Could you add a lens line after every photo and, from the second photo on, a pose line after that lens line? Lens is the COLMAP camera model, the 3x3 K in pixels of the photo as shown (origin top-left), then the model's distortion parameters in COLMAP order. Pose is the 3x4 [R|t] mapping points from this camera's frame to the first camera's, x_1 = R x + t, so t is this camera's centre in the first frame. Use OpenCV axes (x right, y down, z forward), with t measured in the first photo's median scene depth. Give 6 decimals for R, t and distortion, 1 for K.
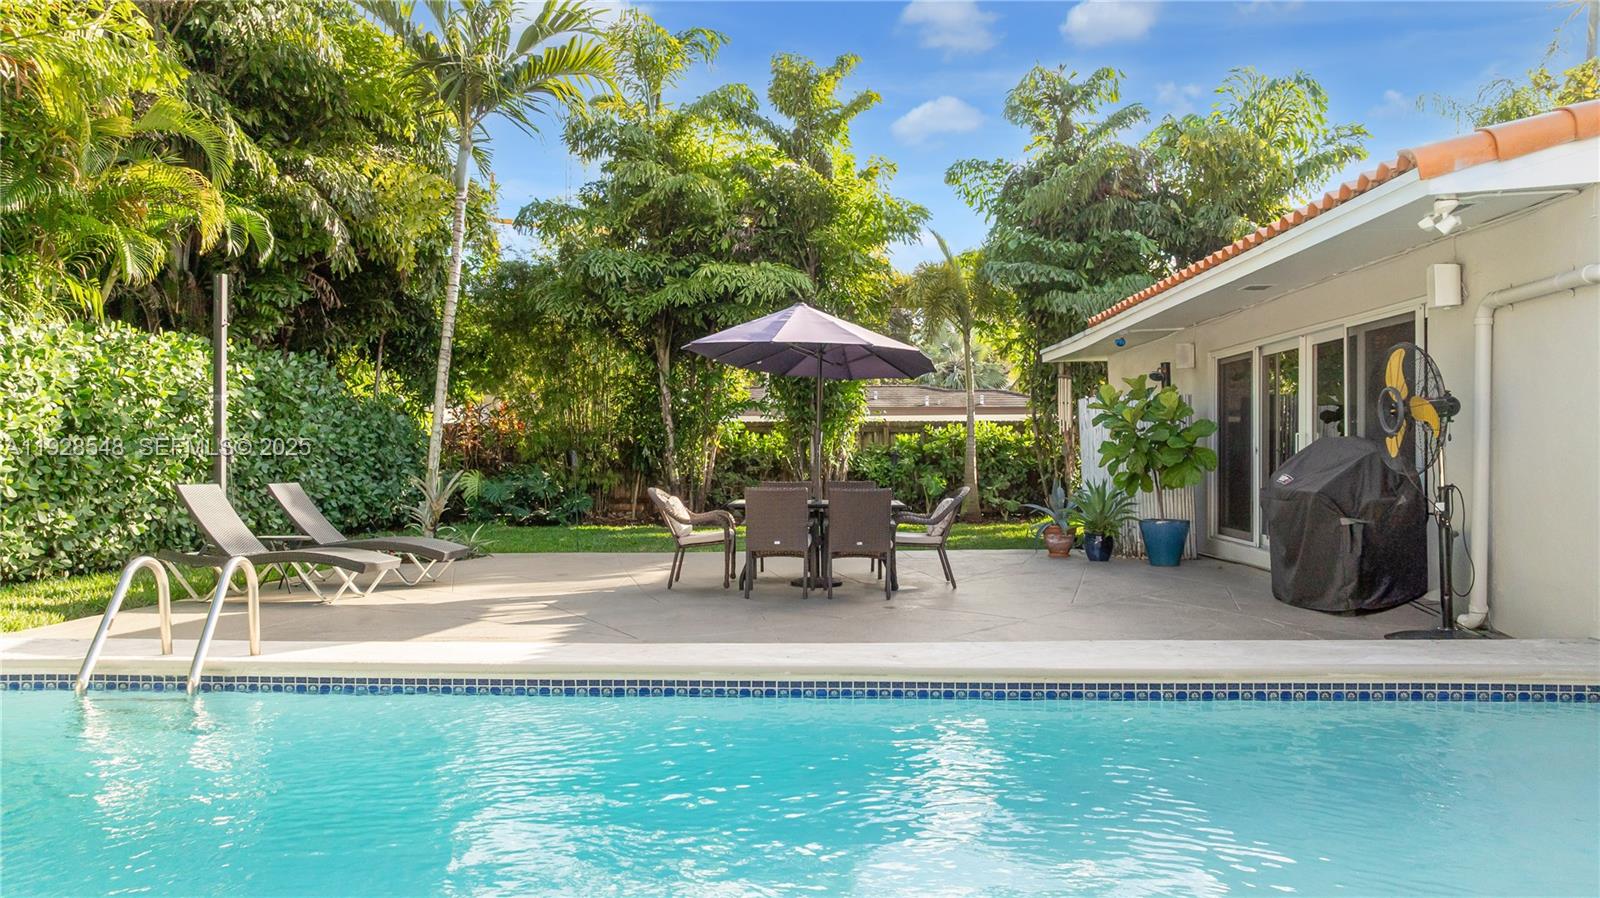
lens RADIAL K [[1122.3, 0, 797.7], [0, 1122.3, 451.8], [0, 0, 1]] dist [-0.002791, -0.002658]
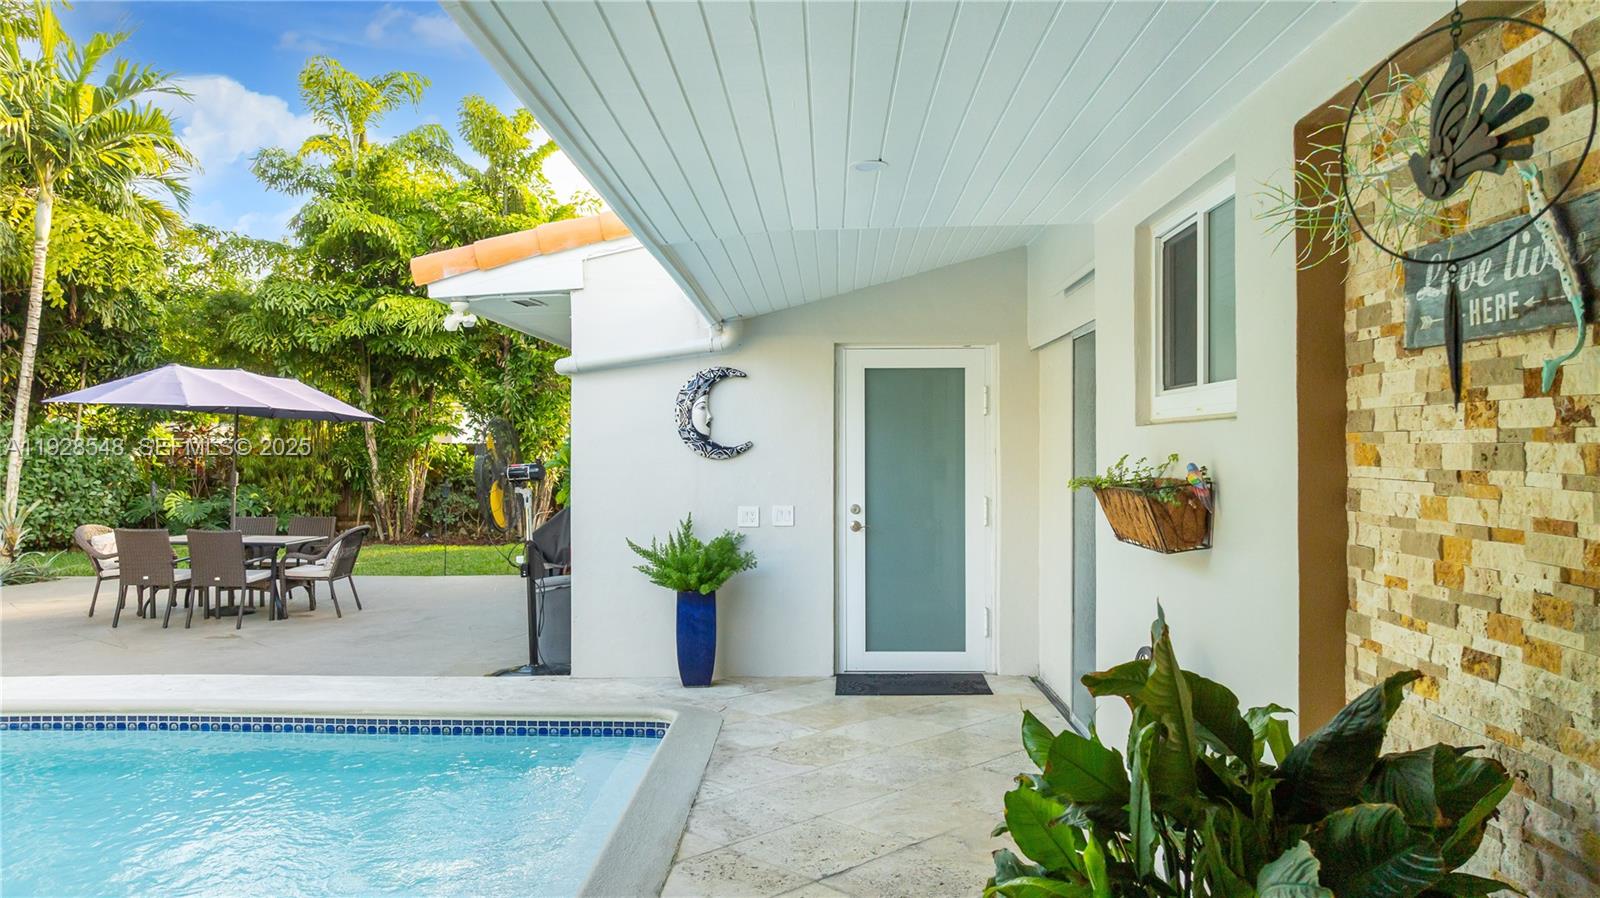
lens RADIAL K [[1122.3, 0, 801.0], [0, 1122.3, 449.9], [0, 0, 1]] dist [-0.002791, -0.002658]
pose [[0.999984, 0.005312, 0.001961, 0.502627], [-0.005305, 0.999980, -0.003559, -0.036081], [-0.001980, 0.003549, 0.999992, -0.094937]]
